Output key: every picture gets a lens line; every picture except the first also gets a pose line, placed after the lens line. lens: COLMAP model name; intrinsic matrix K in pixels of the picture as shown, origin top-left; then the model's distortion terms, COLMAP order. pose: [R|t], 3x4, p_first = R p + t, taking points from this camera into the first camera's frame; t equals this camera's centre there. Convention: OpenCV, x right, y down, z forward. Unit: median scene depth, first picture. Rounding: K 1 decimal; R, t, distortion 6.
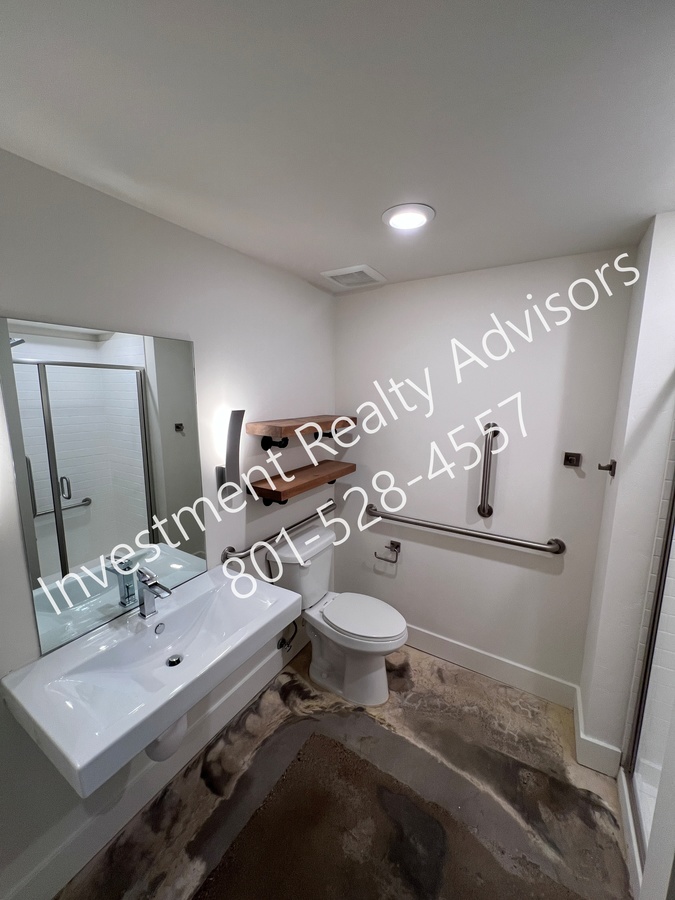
lens RADIAL K [[359.9, 0, 337.3], [0, 359.9, 446.6], [0, 0, 1]] dist [-0.004816, 0.000679]
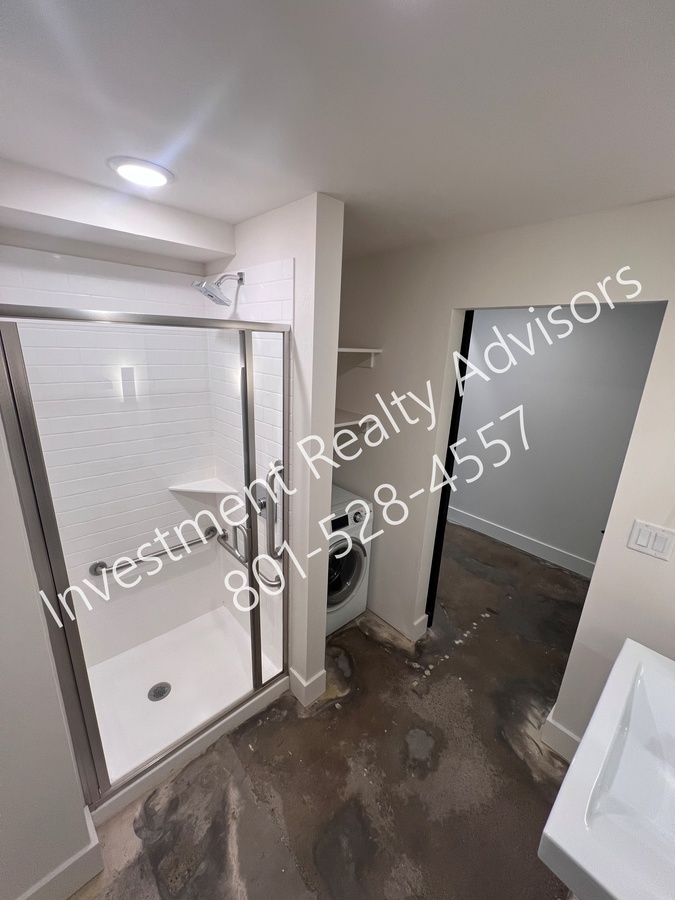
lens RADIAL K [[359.9, 0, 337.2], [0, 359.9, 450.3], [0, 0, 1]] dist [-0.004816, 0.000679]
pose [[-0.959555, -0.121820, 0.253798, 0.120201], [-0.003110, 0.906059, 0.423141, -0.288967], [-0.281503, 0.405237, -0.869792, 1.323913]]
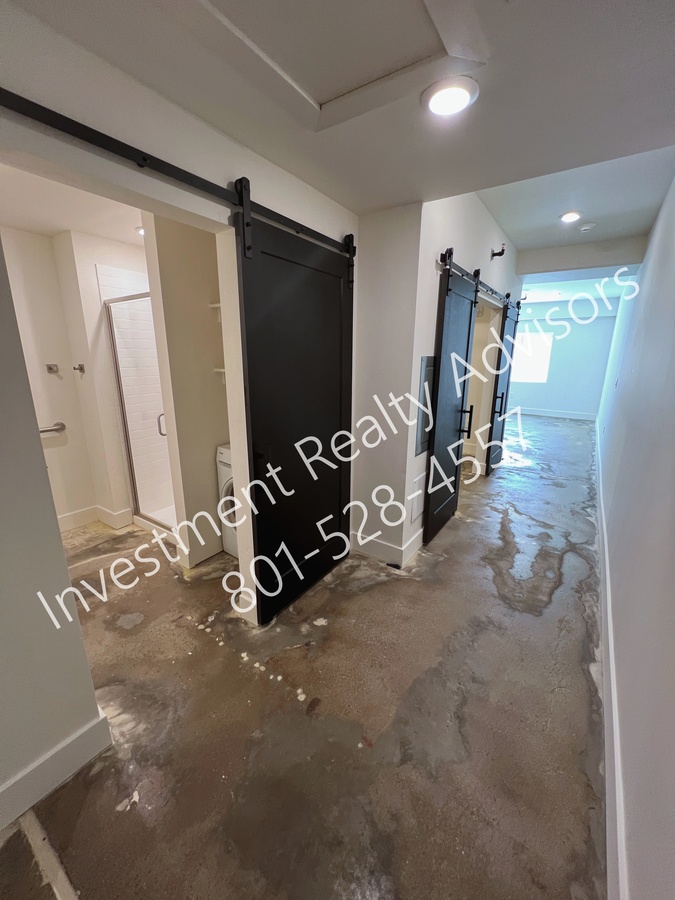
lens RADIAL K [[359.9, 0, 336.3], [0, 359.9, 450.3], [0, 0, 1]] dist [-0.004816, 0.000679]
pose [[0.054192, -0.261855, 0.963585, -1.108223], [0.149232, 0.956289, 0.251479, 0.209806], [-0.987316, 0.130170, 0.090901, -0.412734]]
